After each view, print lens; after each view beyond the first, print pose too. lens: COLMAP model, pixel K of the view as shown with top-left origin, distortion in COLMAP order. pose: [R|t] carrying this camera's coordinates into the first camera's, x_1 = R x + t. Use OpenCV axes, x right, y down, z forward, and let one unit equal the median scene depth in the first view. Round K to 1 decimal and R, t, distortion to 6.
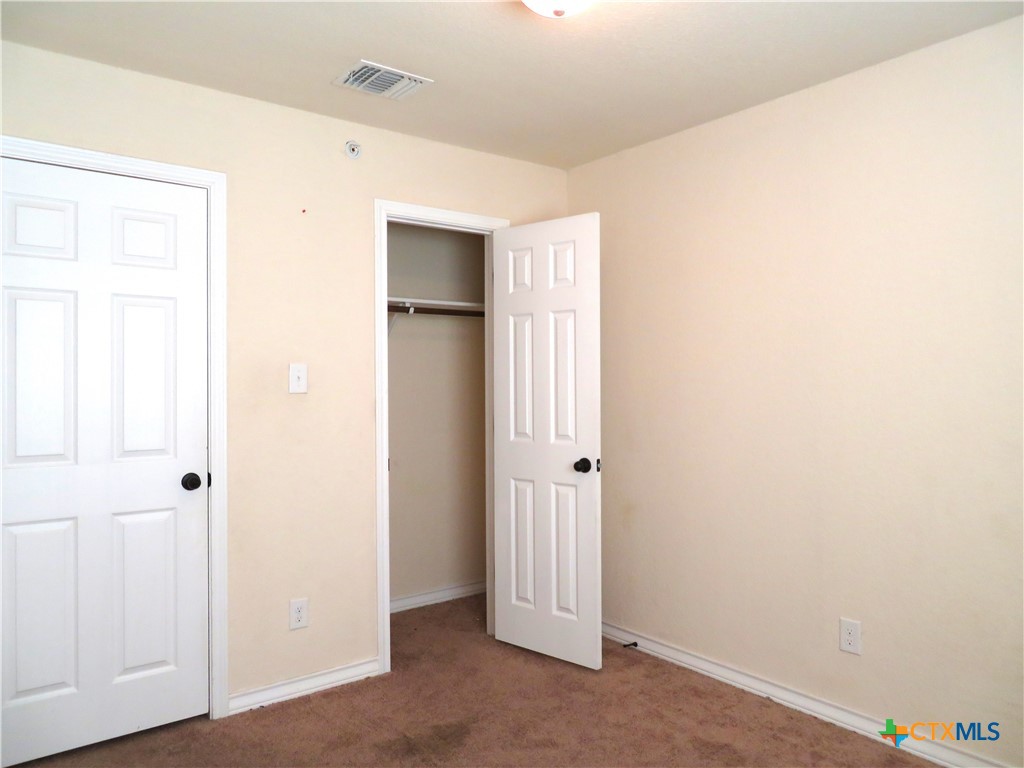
lens RADIAL K [[731.1, 0, 509.6], [0, 731.1, 382.8], [0, 0, 1]] dist [-0.012630, 0.006571]
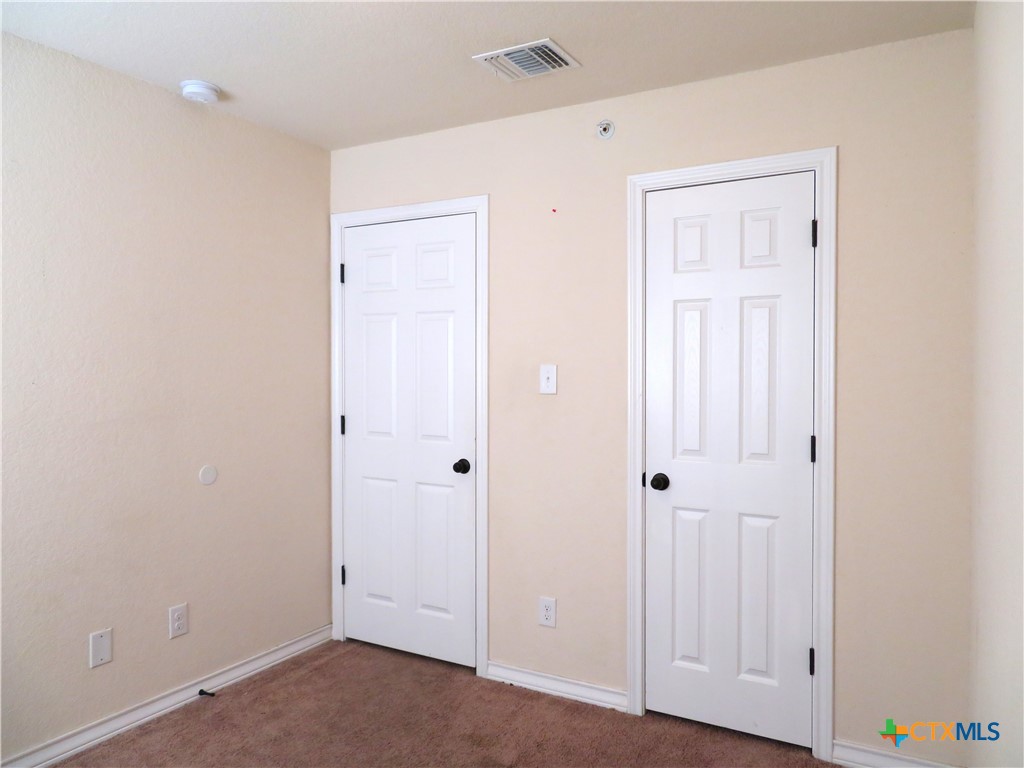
lens RADIAL K [[731.1, 0, 509.6], [0, 731.1, 382.8], [0, 0, 1]] dist [-0.012630, 0.006571]
pose [[0.385293, 0.021077, -0.922553, 0.664000], [-0.005615, 0.999774, 0.020496, -0.022990], [0.922777, -0.002717, 0.385325, 0.603929]]
